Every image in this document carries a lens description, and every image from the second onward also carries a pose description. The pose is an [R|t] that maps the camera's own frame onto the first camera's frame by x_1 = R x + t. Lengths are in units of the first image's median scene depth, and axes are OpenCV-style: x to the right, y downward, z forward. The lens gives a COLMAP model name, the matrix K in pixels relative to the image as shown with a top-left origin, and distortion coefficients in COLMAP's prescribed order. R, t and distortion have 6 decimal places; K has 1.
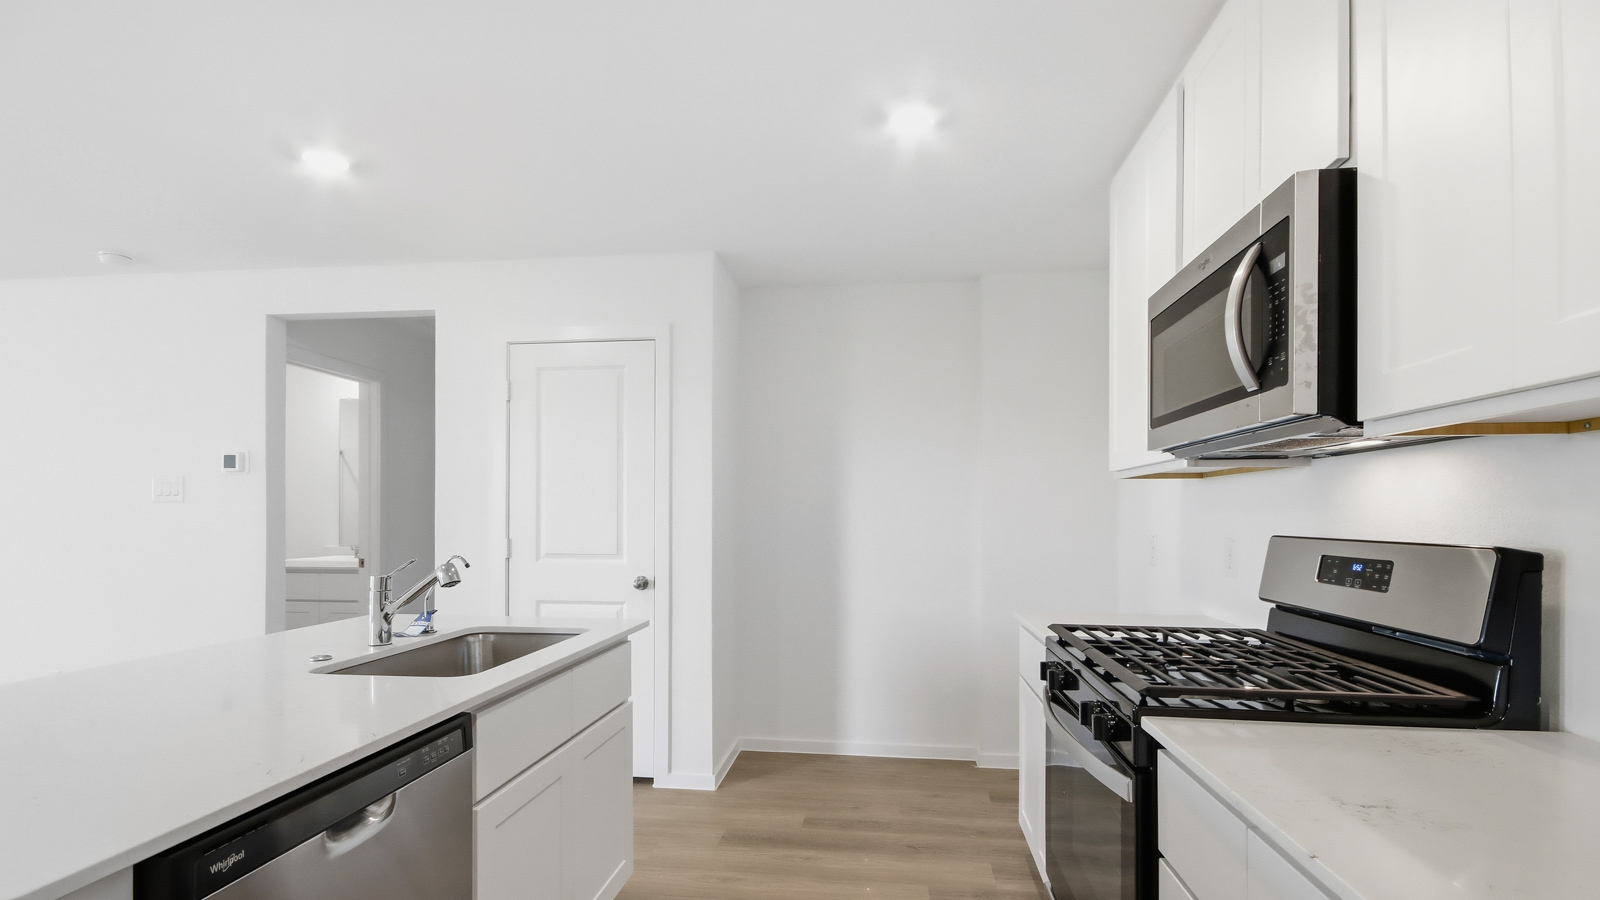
lens RADIAL K [[749.8, 0, 802.5], [0, 749.8, 517.0], [0, 0, 1]] dist [0.000508, 0.000049]
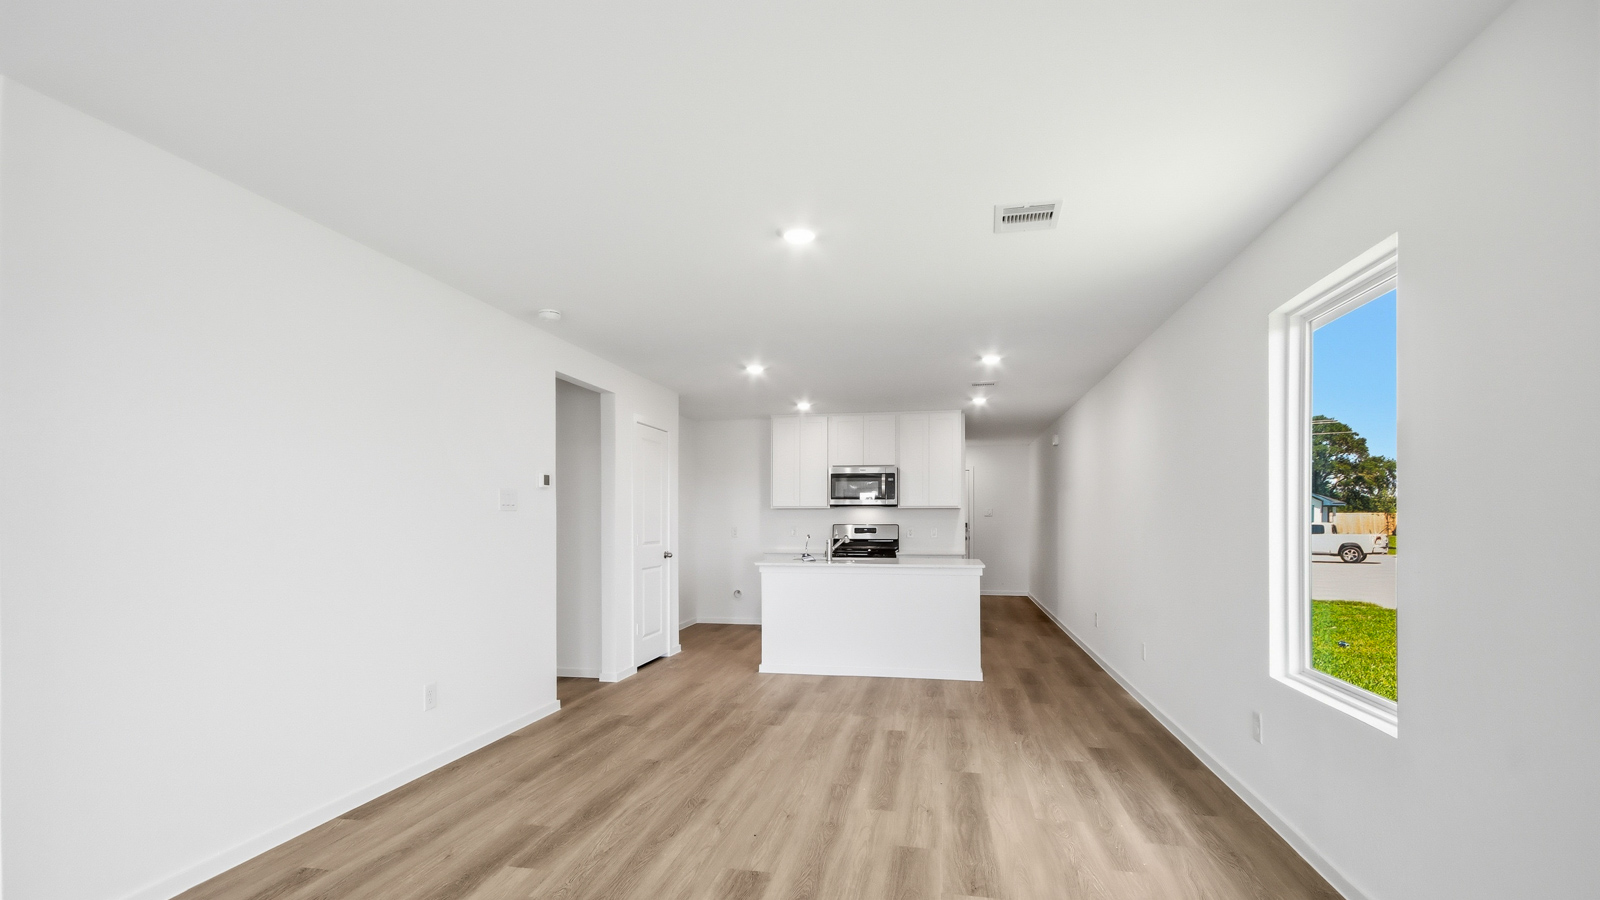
lens RADIAL K [[768.5, 0, 793.6], [0, 768.5, 518.6], [0, 0, 1]] dist [0.031623, -0.000017]
pose [[0.070333, -0.002064, 0.997521, -3.518885], [0.001975, 0.999996, 0.001930, -0.016558], [-0.997522, 0.001834, 0.070337, 0.841538]]
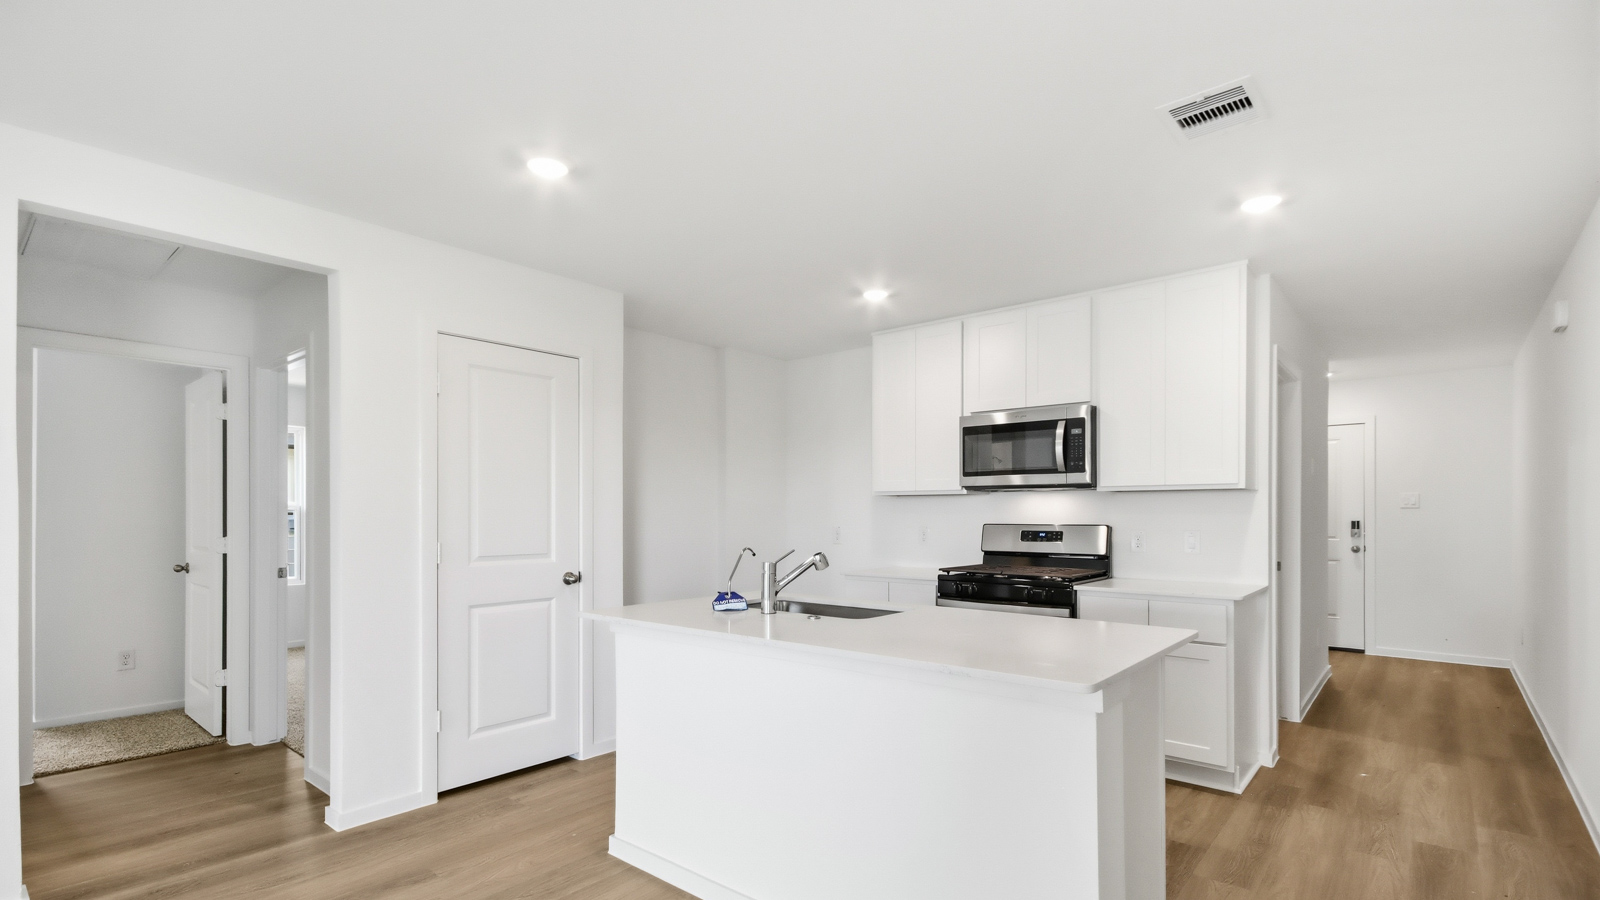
lens RADIAL K [[768.5, 0, 793.6], [0, 768.5, 518.6], [0, 0, 1]] dist [0.031623, -0.000017]
pose [[0.542510, -0.009646, 0.839994, -1.569899], [0.003117, 0.999950, 0.009470, -0.014021], [-0.840044, -0.002519, 0.542513, 0.182182]]
